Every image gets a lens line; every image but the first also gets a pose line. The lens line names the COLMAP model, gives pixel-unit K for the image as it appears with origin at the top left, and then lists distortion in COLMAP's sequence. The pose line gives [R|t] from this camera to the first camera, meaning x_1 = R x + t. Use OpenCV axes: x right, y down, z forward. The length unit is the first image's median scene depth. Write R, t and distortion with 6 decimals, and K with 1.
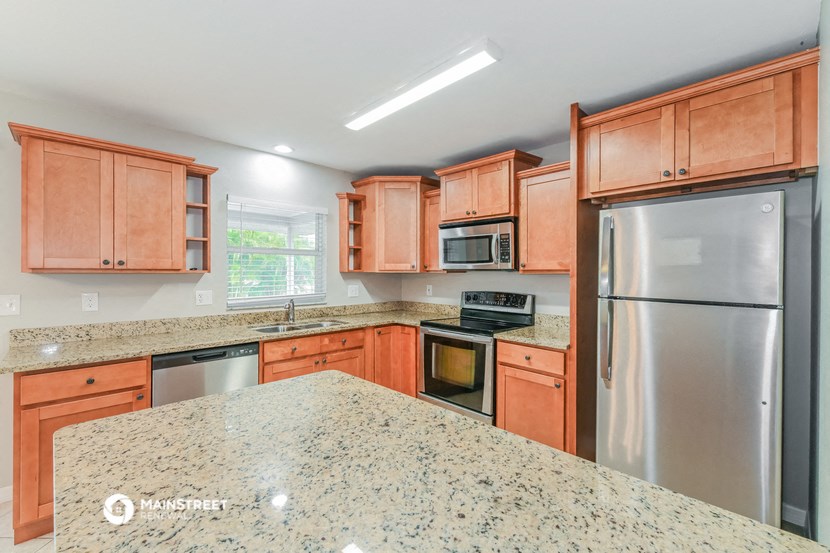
lens RADIAL K [[354.6, 0, 416.4], [0, 354.6, 271.7], [0, 0, 1]] dist [0.012377, -0.002326]
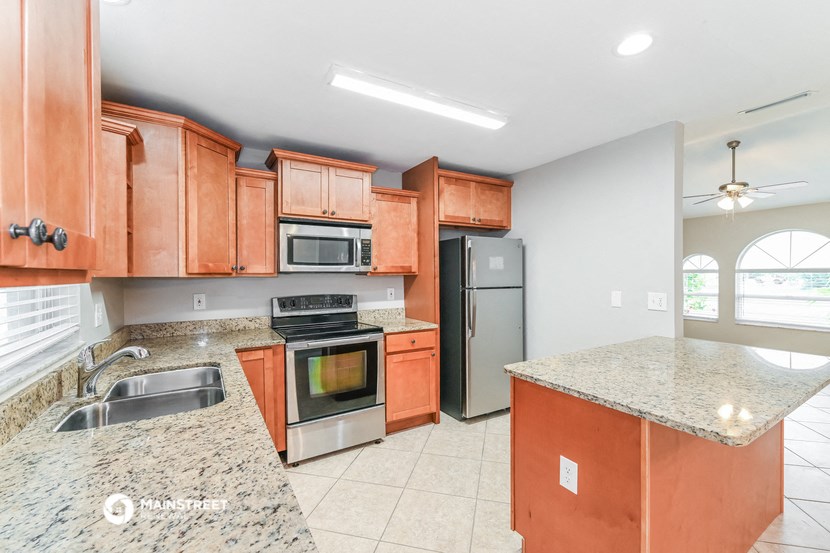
lens RADIAL K [[354.6, 0, 419.1], [0, 354.6, 276.0], [0, 0, 1]] dist [0.012377, -0.002326]
pose [[0.225536, -0.011447, 0.974167, -0.787549], [0.007944, 0.999919, 0.009911, -0.003059], [-0.974202, 0.005504, 0.225609, 0.599531]]
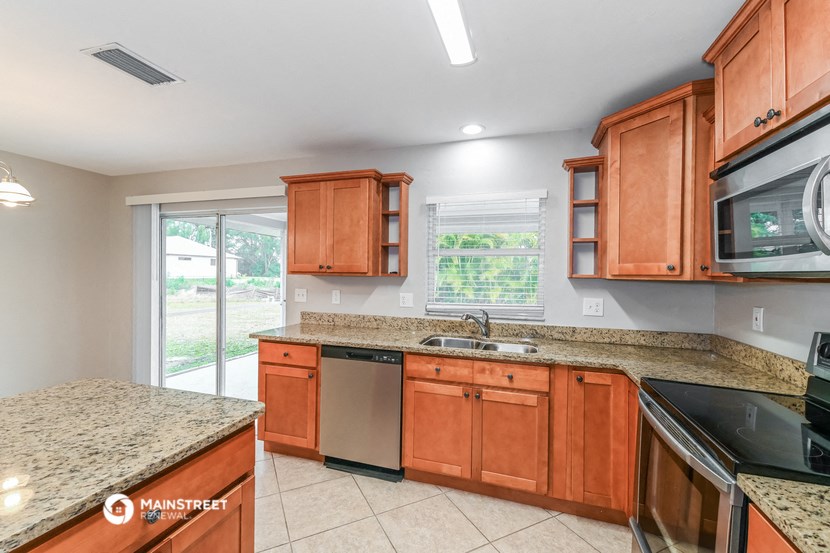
lens RADIAL K [[354.6, 0, 414.7], [0, 354.6, 276.3], [0, 0, 1]] dist [0.012377, -0.002326]
pose [[0.465516, 0.008125, -0.885002, 0.344613], [-0.011186, 0.999932, 0.003296, -0.000185], [0.884969, 0.008365, 0.465575, 0.553352]]
